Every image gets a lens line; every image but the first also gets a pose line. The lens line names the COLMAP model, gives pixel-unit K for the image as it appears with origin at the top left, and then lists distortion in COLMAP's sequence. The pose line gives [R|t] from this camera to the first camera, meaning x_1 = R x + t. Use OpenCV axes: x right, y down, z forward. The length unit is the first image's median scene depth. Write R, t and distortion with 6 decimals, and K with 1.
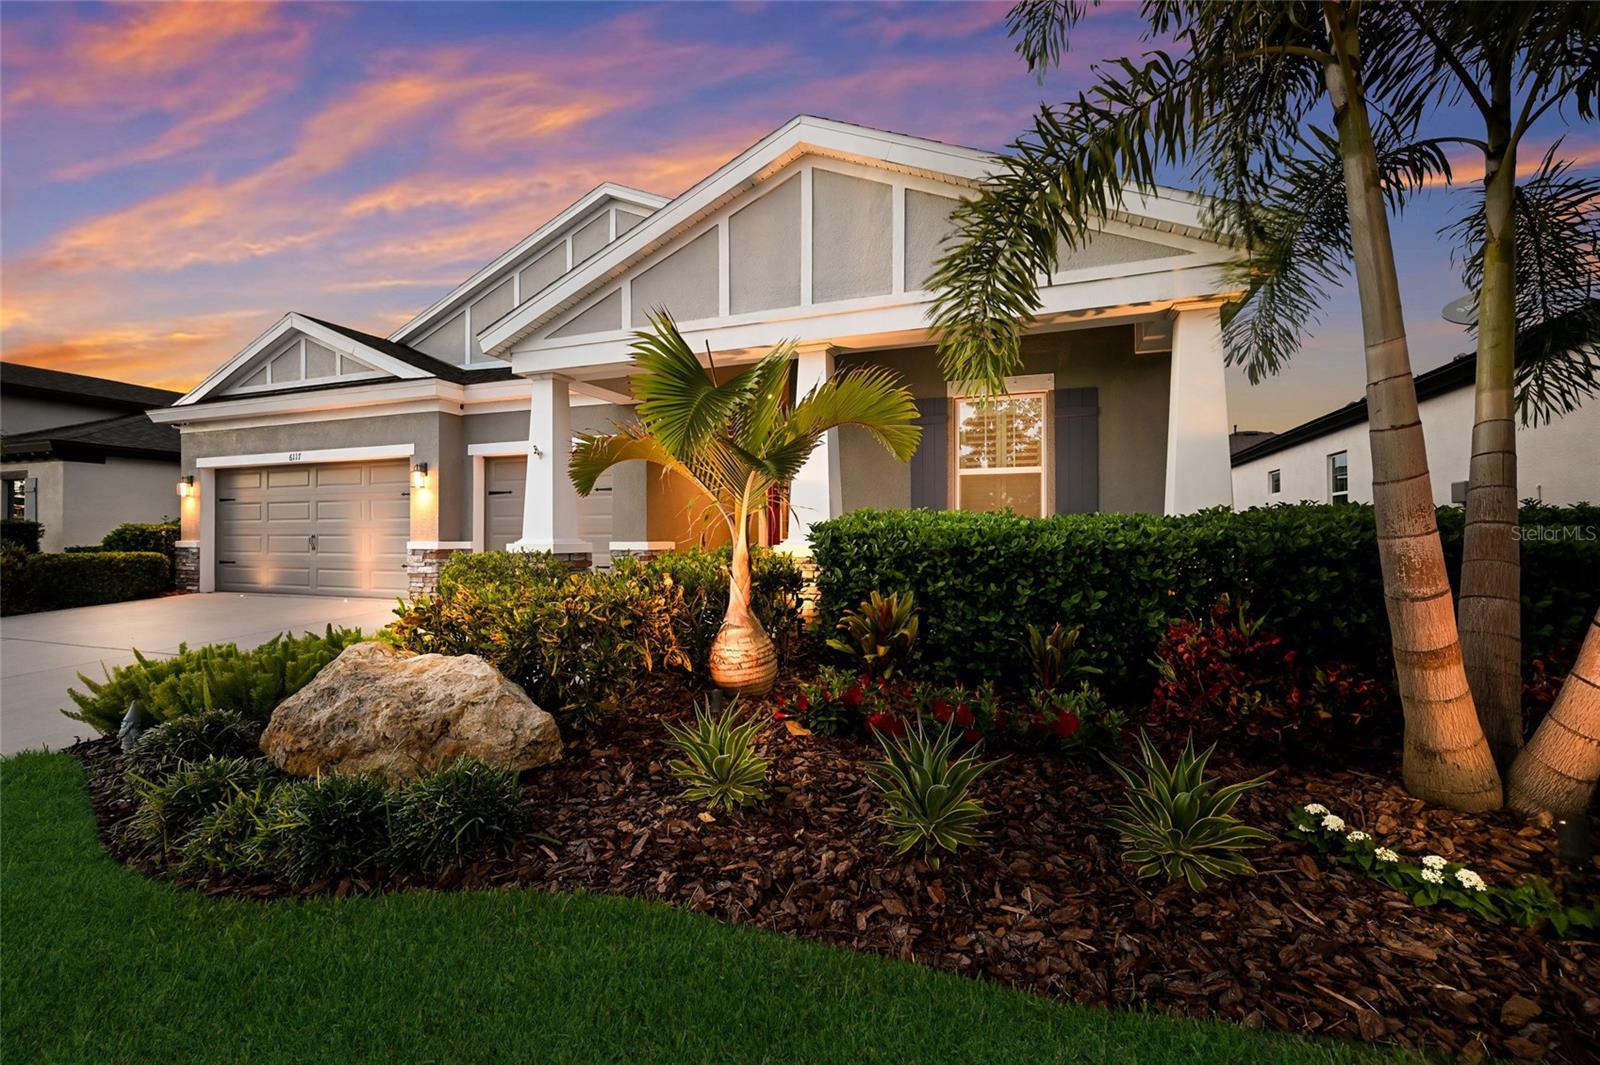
lens RADIAL K [[646.7, 0, 803.1], [0, 646.7, 522.8], [0, 0, 1]] dist [0.000130, 0.000056]
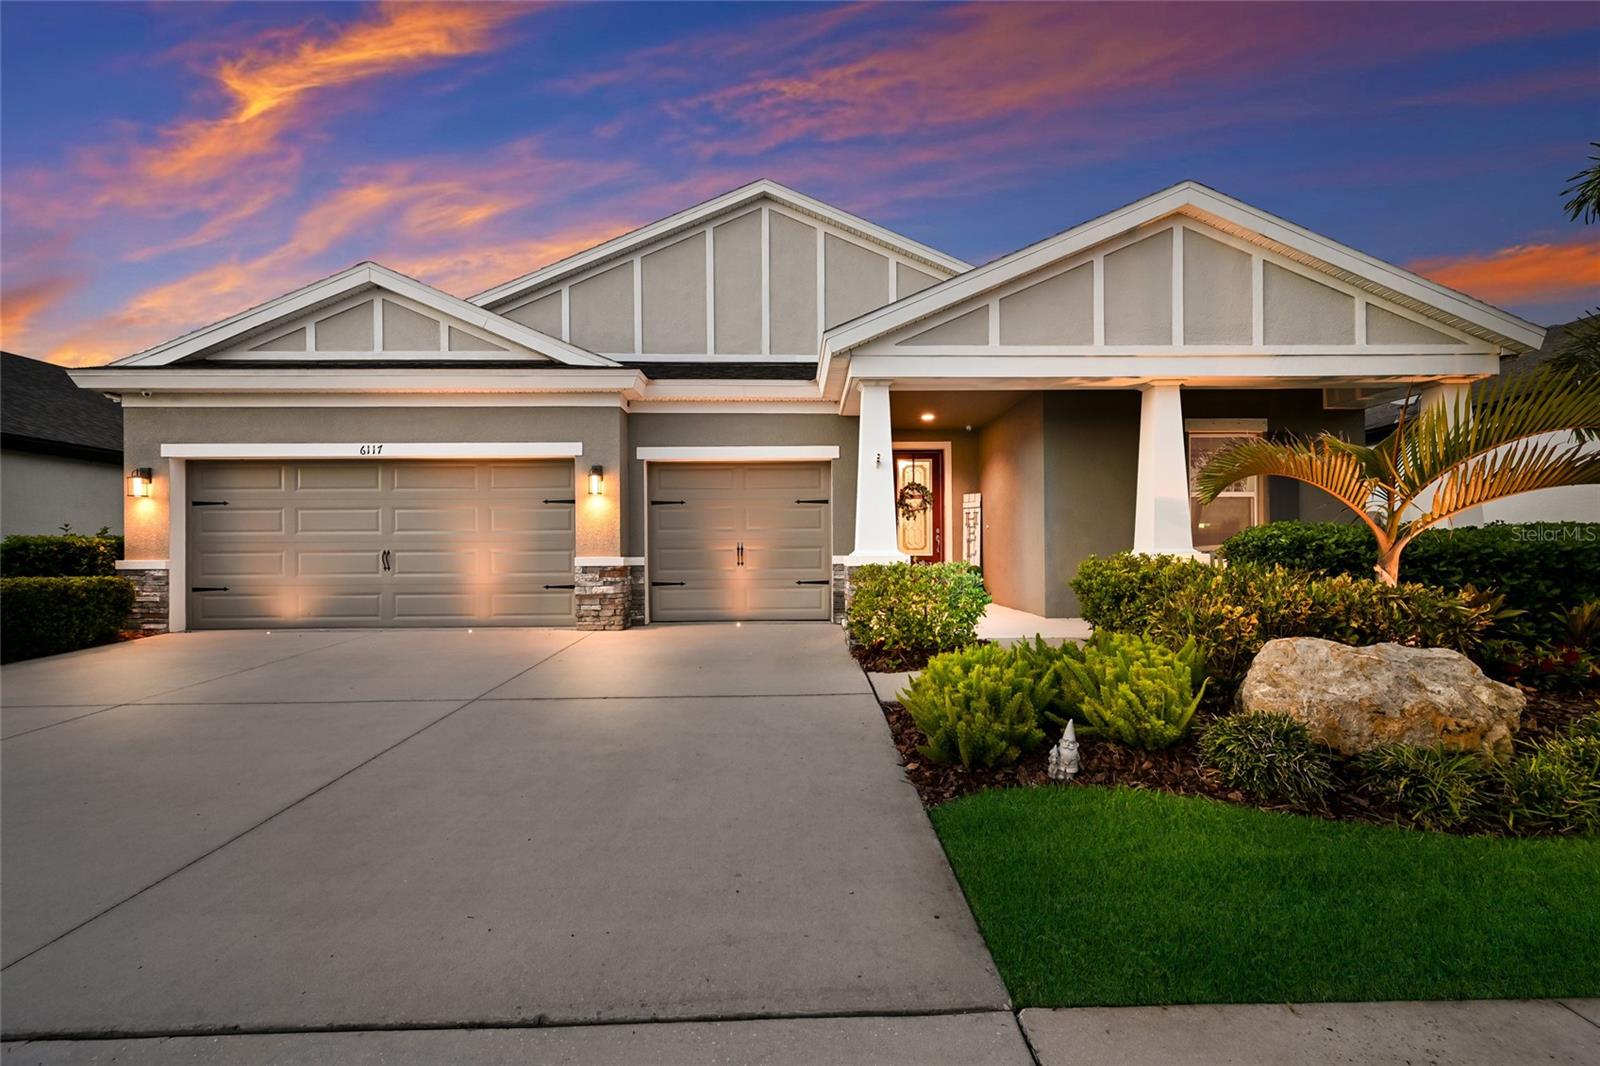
lens RADIAL K [[635.4, 0, 803.5], [0, 635.4, 542.3], [0, 0, 1]] dist [-0.000178, 0.000230]
pose [[0.933058, 0.002151, 0.359720, -0.615669], [-0.001445, 0.999996, -0.002231, 0.010381], [-0.359724, 0.001562, 0.933057, 0.112974]]
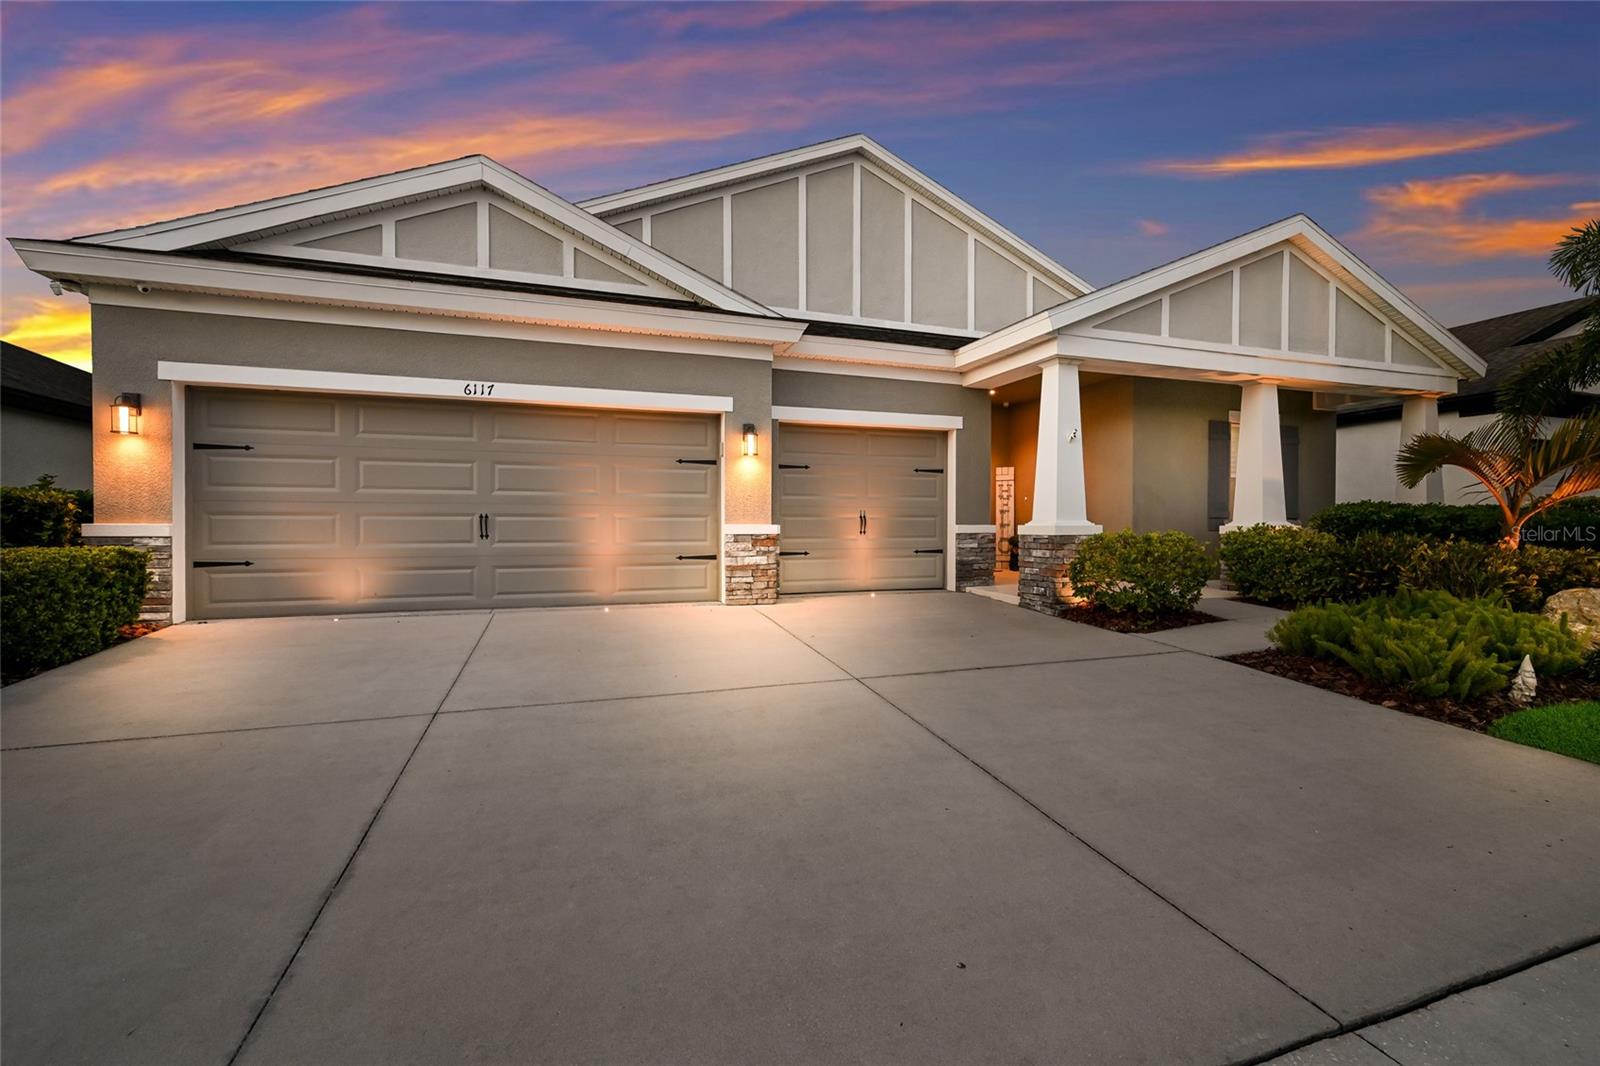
lens RADIAL K [[667.8, 0, 798.8], [0, 667.8, 519.1], [0, 0, 1]] dist [0.000963, 0.000008]
pose [[0.780294, 0.007047, 0.625373, -1.011817], [-0.015203, 0.999855, 0.007702, 0.014693], [-0.625227, -0.015518, 0.780288, 0.321828]]
